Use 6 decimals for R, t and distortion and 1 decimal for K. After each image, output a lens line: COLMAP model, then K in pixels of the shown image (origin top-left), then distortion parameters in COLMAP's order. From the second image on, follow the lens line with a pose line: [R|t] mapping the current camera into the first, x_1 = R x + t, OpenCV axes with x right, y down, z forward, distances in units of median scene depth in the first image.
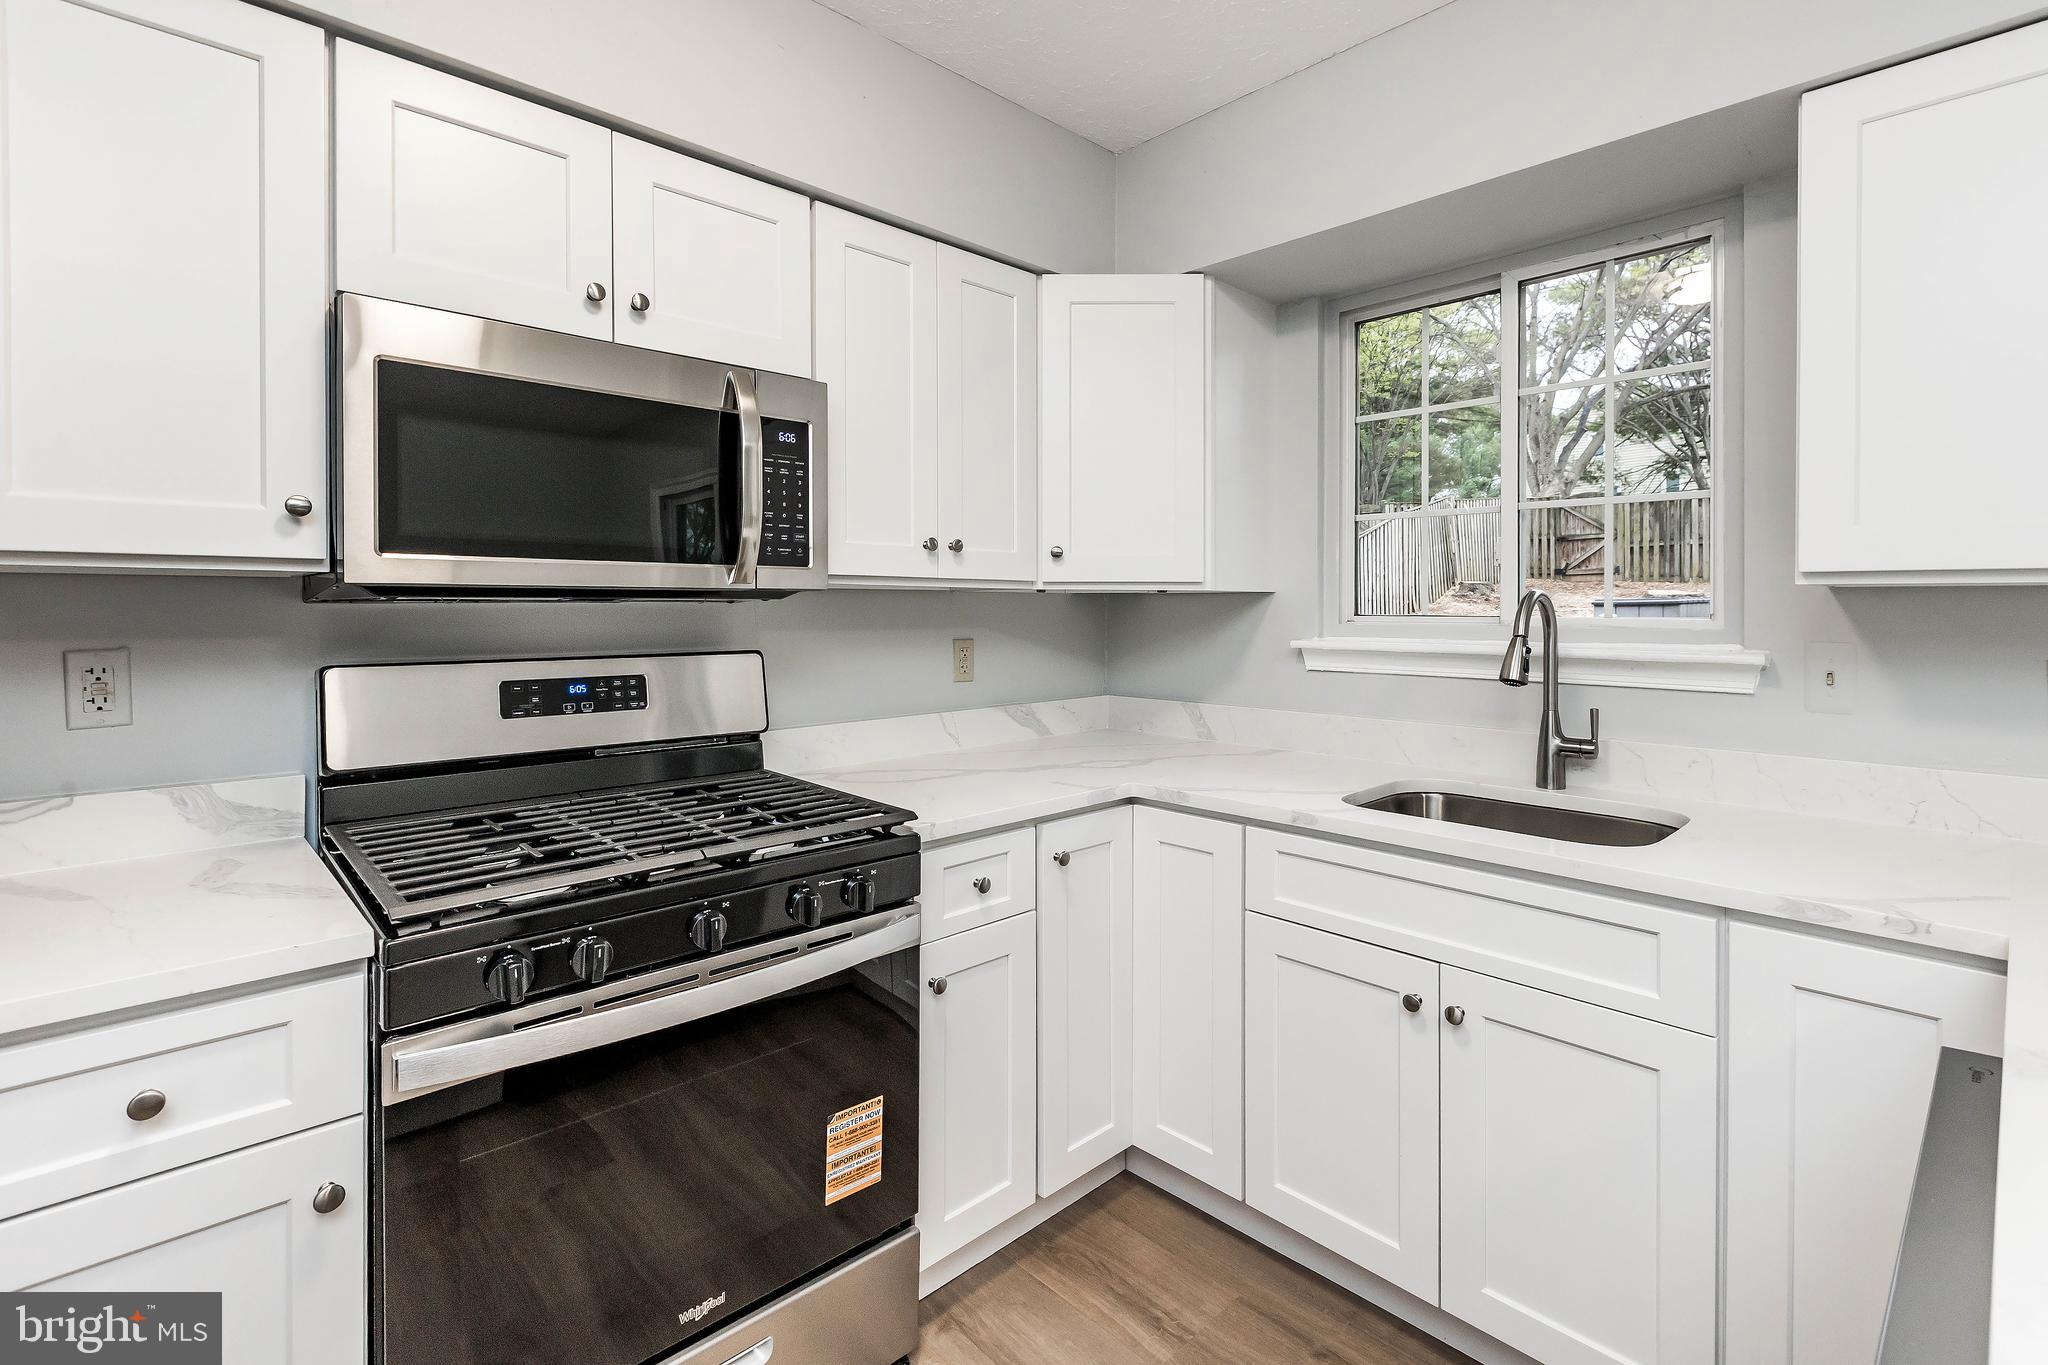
lens RADIAL K [[930.4, 0, 1146.3], [0, 930.4, 606.9], [0, 0, 1]] dist [0.004182, -0.000646]
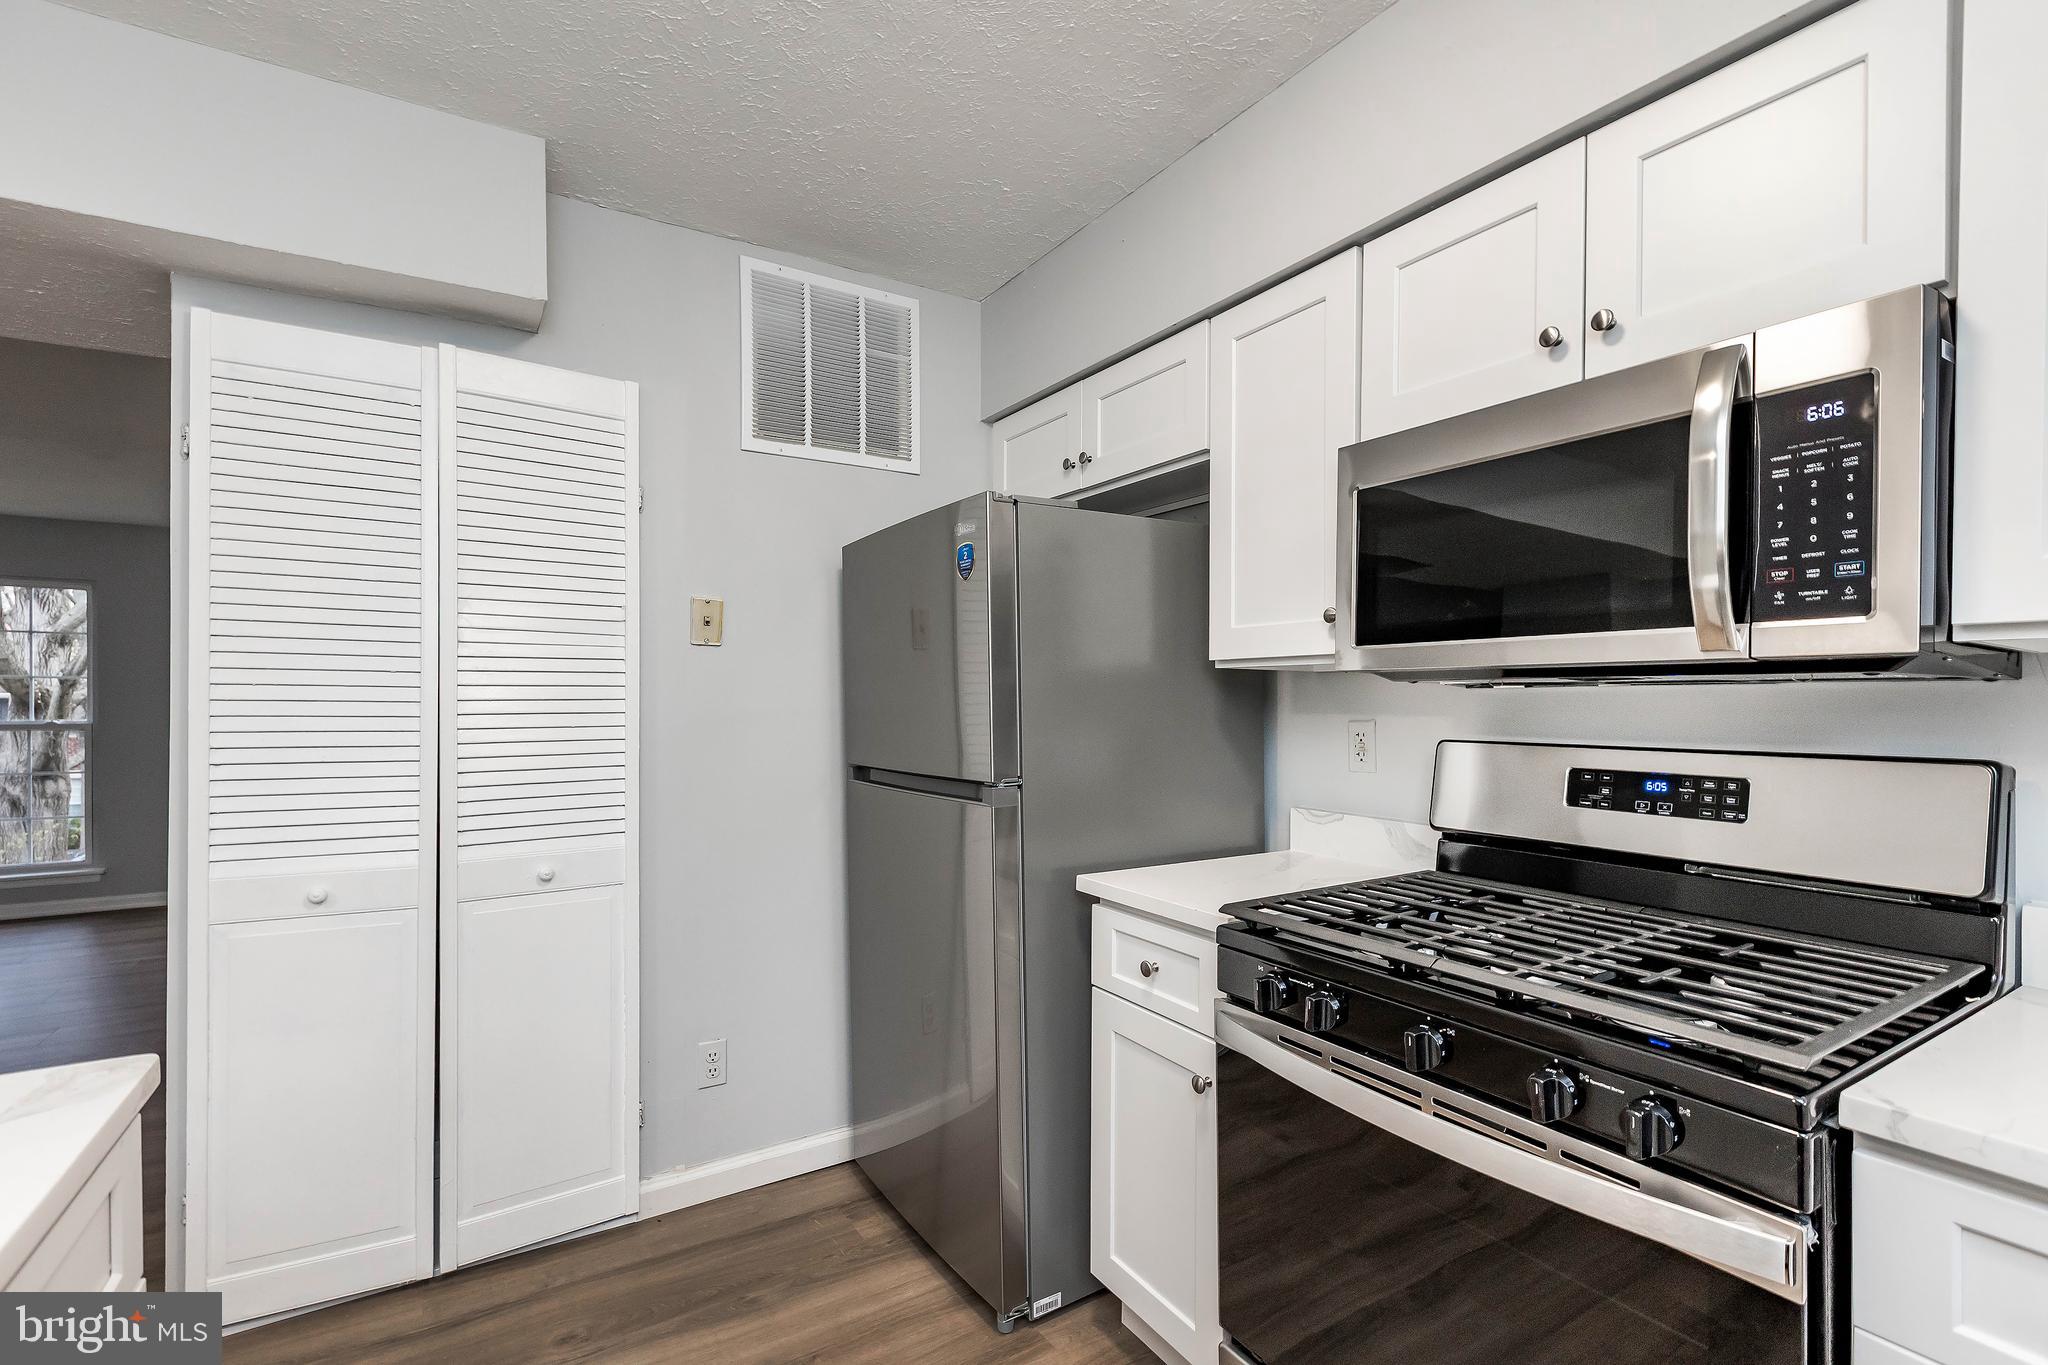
lens RADIAL K [[865.2, 0, 930.3], [0, 865.2, 704.8], [0, 0, 1]] dist [0.002732, -0.000393]
pose [[-0.290863, 0.000398, -0.956765, 0.339579], [-0.010406, 0.999939, 0.003579, 0.017991], [0.956708, 0.010997, -0.290841, 0.594408]]
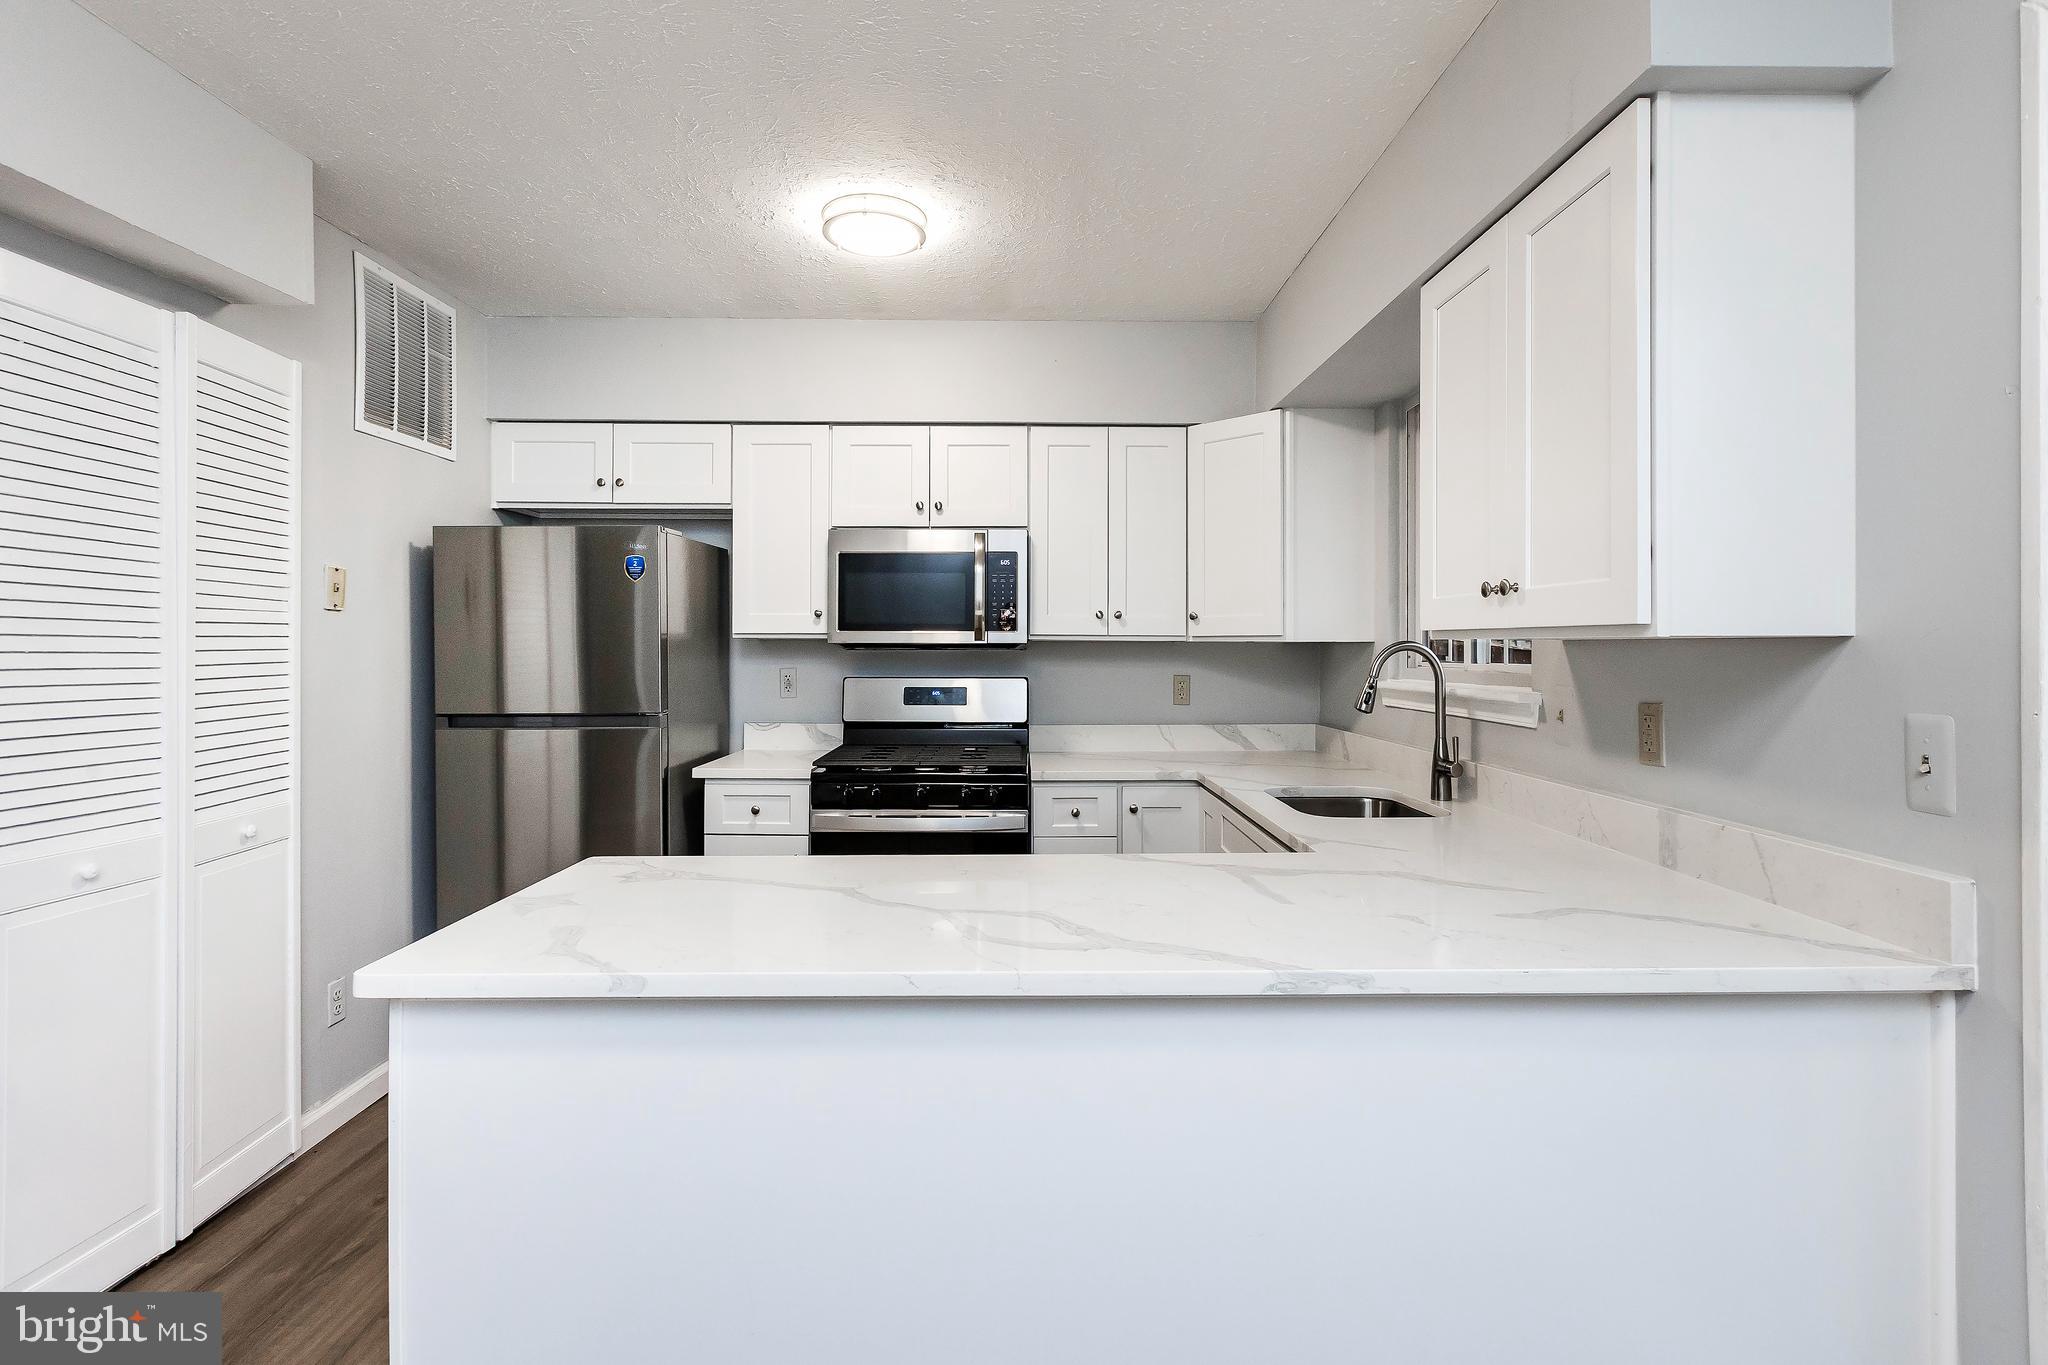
lens RADIAL K [[930.4, 0, 1036.6], [0, 930.4, 638.7], [0, 0, 1]] dist [0.004182, -0.000646]
pose [[0.699022, -0.009128, -0.715042, 0.992443], [-0.005134, 0.999829, -0.017783, 0.004887], [0.715082, 0.016102, 0.698855, -0.263420]]
